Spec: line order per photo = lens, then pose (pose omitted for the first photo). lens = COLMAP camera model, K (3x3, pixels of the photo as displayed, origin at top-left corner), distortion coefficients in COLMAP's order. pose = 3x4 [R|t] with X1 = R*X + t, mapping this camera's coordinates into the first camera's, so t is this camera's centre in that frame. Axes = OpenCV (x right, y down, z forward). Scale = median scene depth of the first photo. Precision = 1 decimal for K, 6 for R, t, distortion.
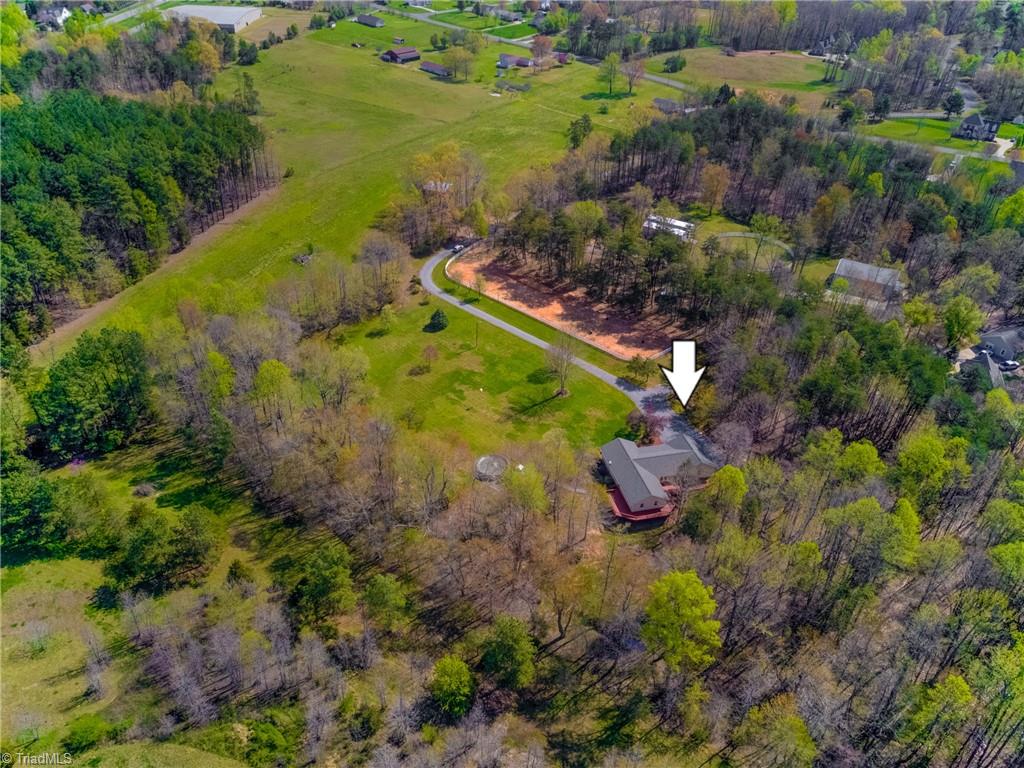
lens RADIAL K [[787.8, 0, 496.2], [0, 787.8, 383.6], [0, 0, 1]] dist [0.045167, -0.032981]
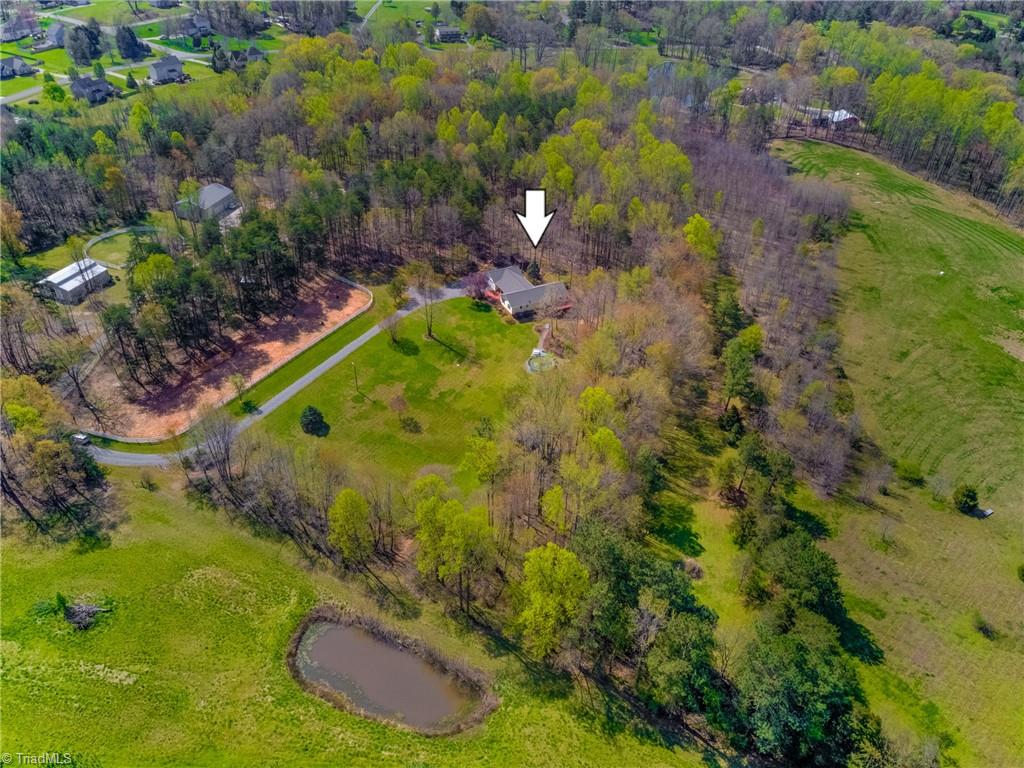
lens RADIAL K [[787.8, 0, 520.1], [0, 787.8, 387.5], [0, 0, 1]] dist [0.045167, -0.032981]
pose [[-0.252376, -0.581851, 0.773147, -0.736128], [0.516547, 0.594626, 0.616116, -0.489458], [-0.818221, 0.554860, 0.150484, 0.691350]]
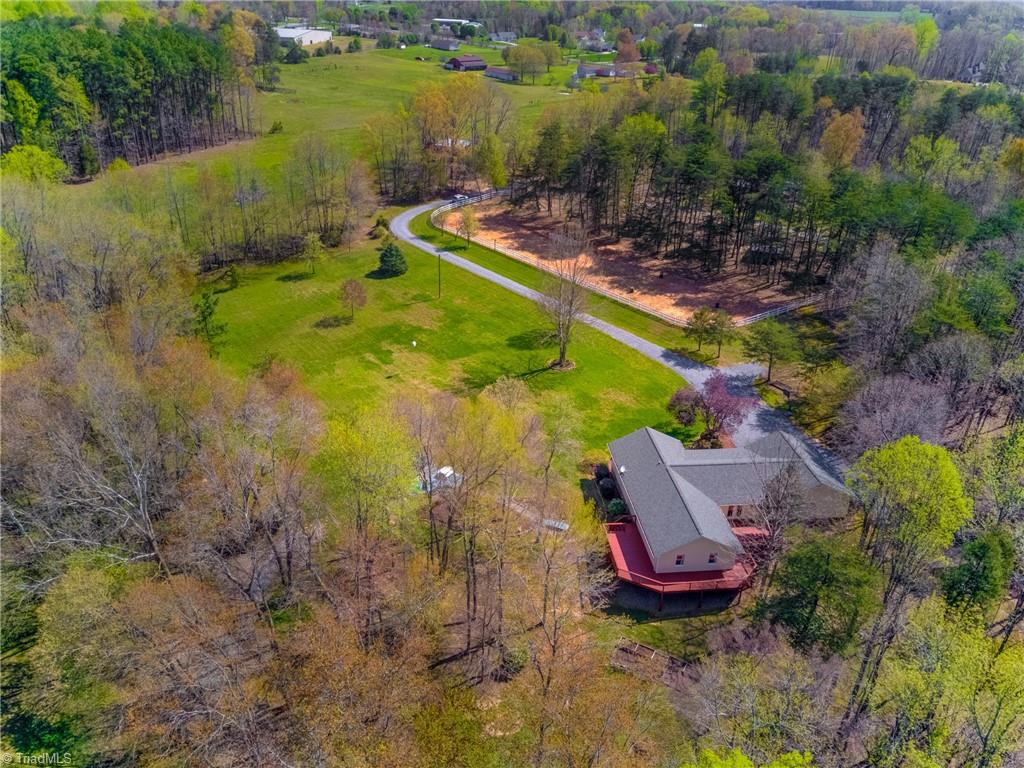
lens RADIAL K [[787.8, 0, 501.7], [0, 787.8, 381.6], [0, 0, 1]] dist [0.045167, -0.032981]
pose [[0.991262, 0.063424, -0.115659, 0.095298], [-0.077483, 0.989573, -0.121418, 0.085612], [0.106752, 0.129319, 0.985840, 0.395527]]
